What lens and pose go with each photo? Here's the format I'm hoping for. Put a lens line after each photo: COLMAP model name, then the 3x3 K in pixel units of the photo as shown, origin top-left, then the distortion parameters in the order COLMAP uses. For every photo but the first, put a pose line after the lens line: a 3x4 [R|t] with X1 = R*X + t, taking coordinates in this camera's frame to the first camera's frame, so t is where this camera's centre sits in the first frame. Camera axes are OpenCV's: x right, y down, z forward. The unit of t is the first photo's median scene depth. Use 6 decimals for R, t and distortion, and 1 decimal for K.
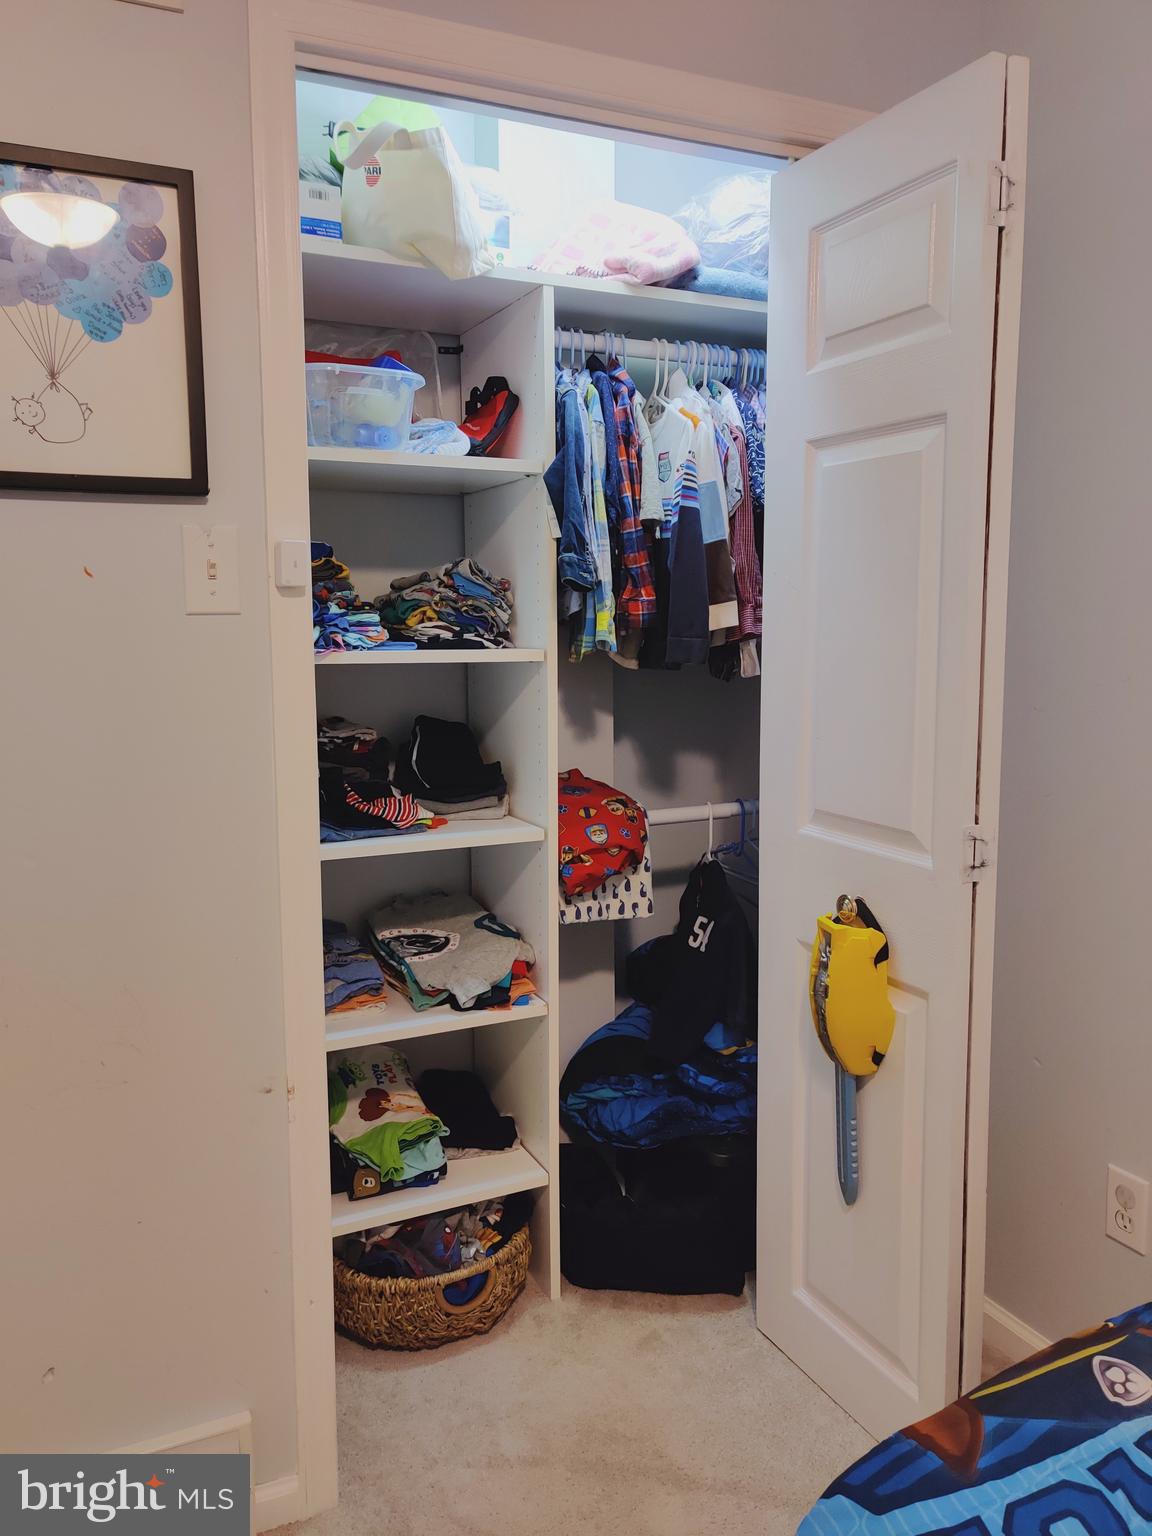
lens RADIAL K [[1199.3, 0, 574.8], [0, 1199.3, 765.9], [0, 0, 1]] dist [0.002078, 0.001569]
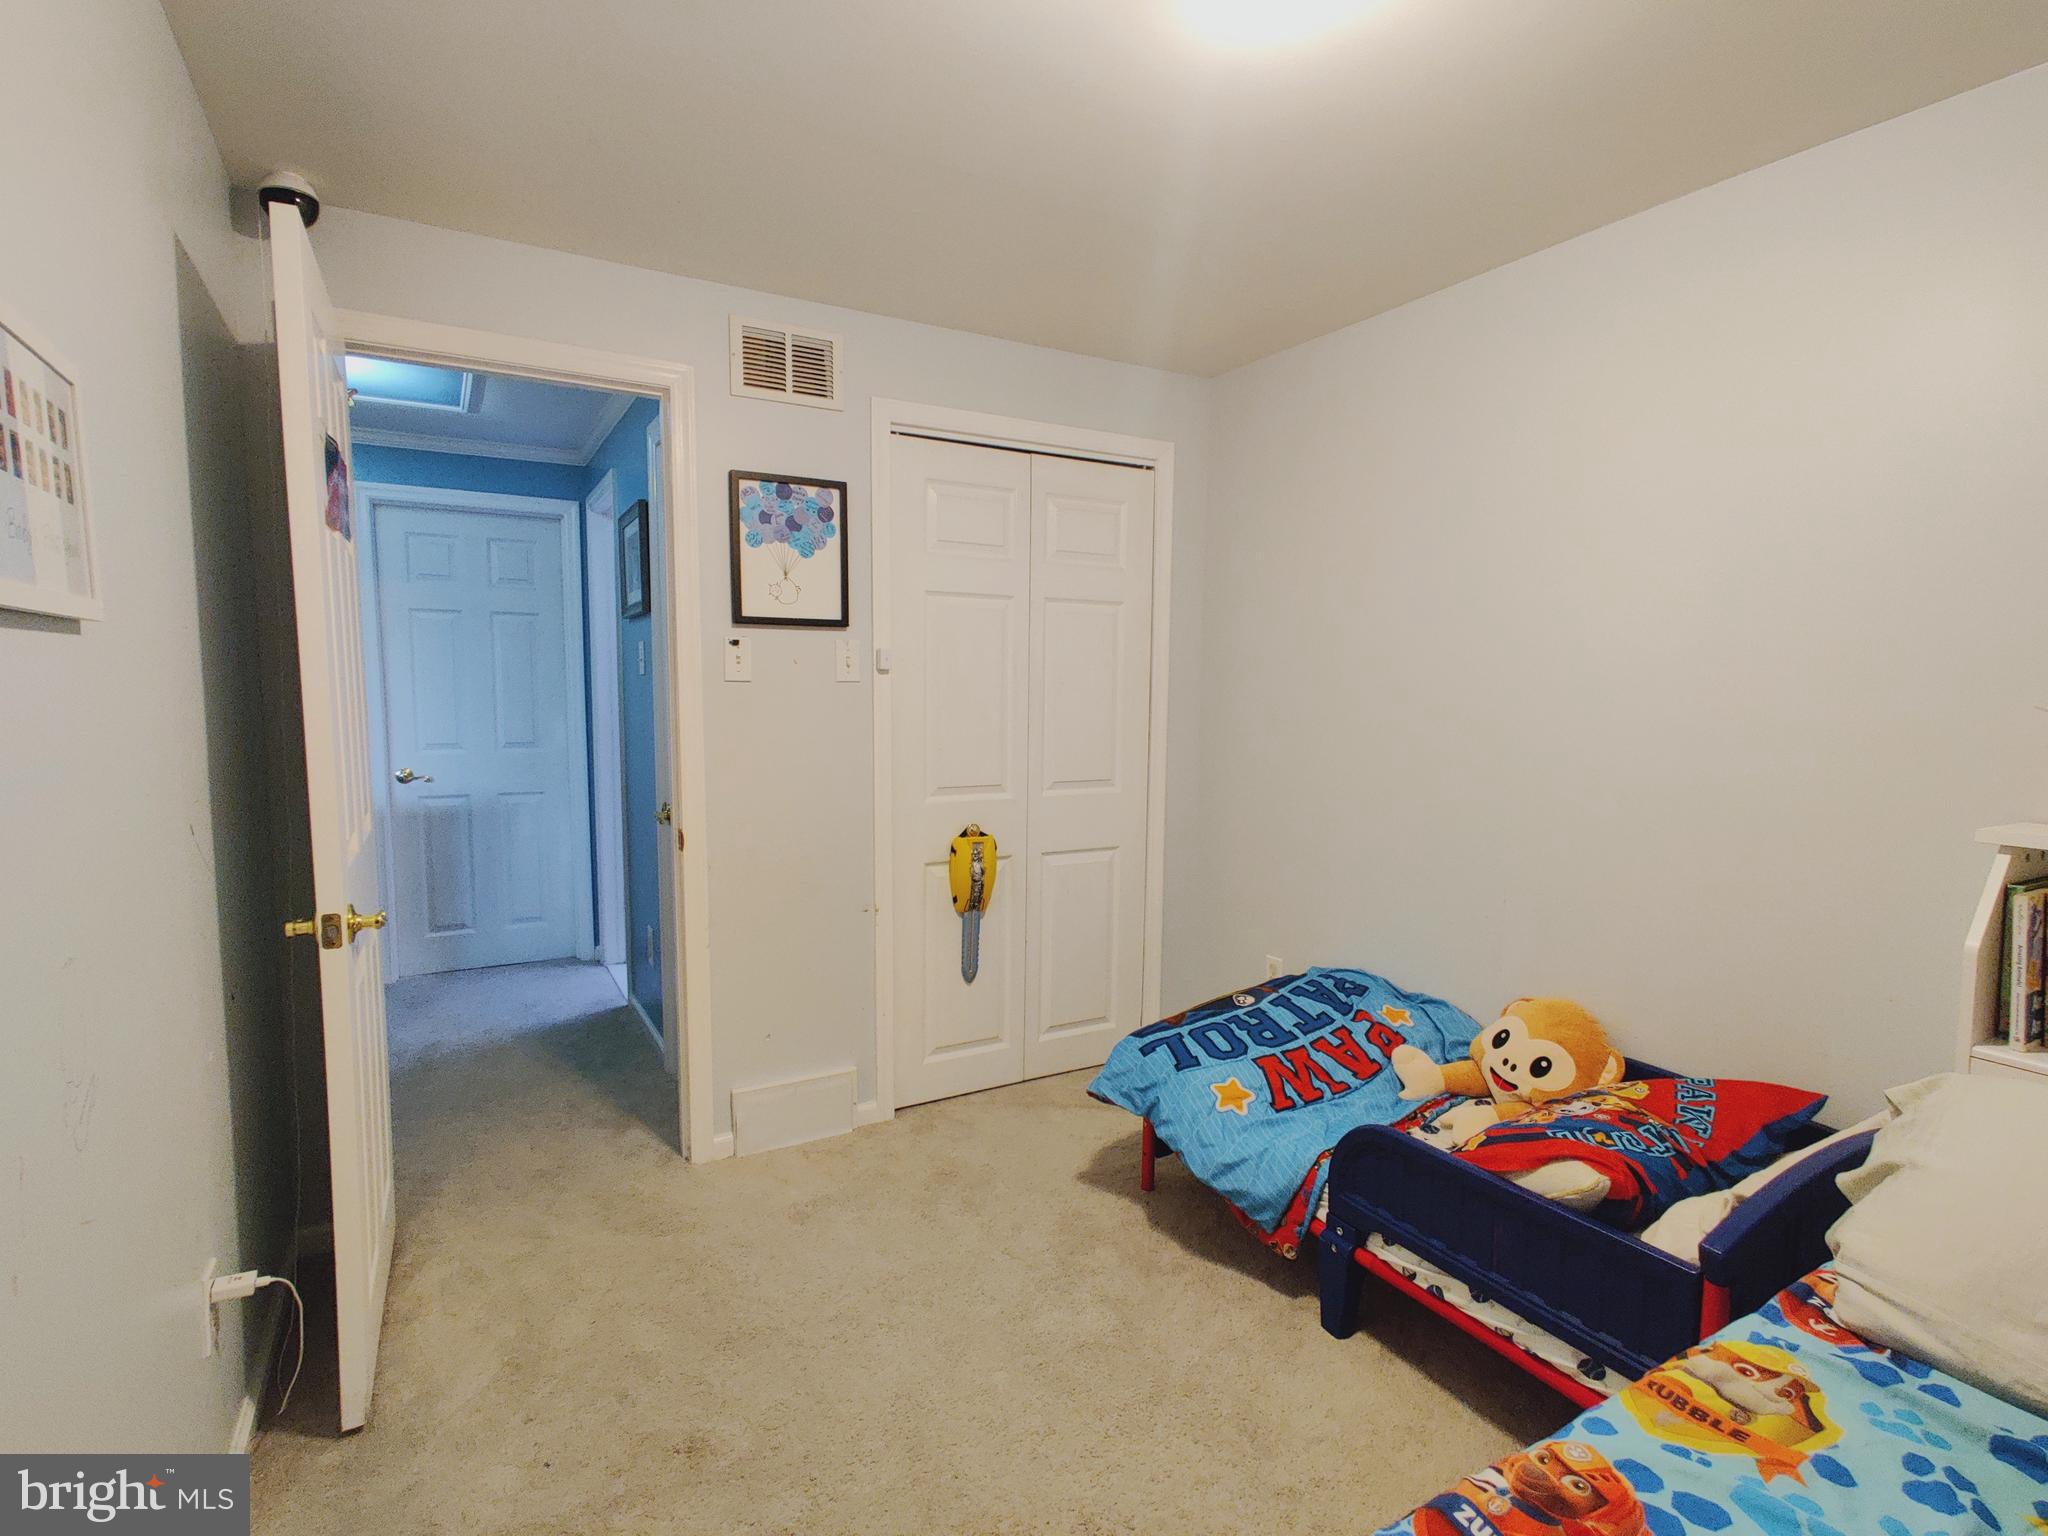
lens RADIAL K [[1017.7, 0, 1026.4], [0, 1017.7, 773.5], [0, 0, 1]] dist [0.003187, 0.000414]
pose [[0.997509, 0.013269, 0.069276, -0.112071], [-0.010210, 0.998965, -0.044321, 0.118645], [-0.069793, 0.043503, 0.996612, -0.862946]]
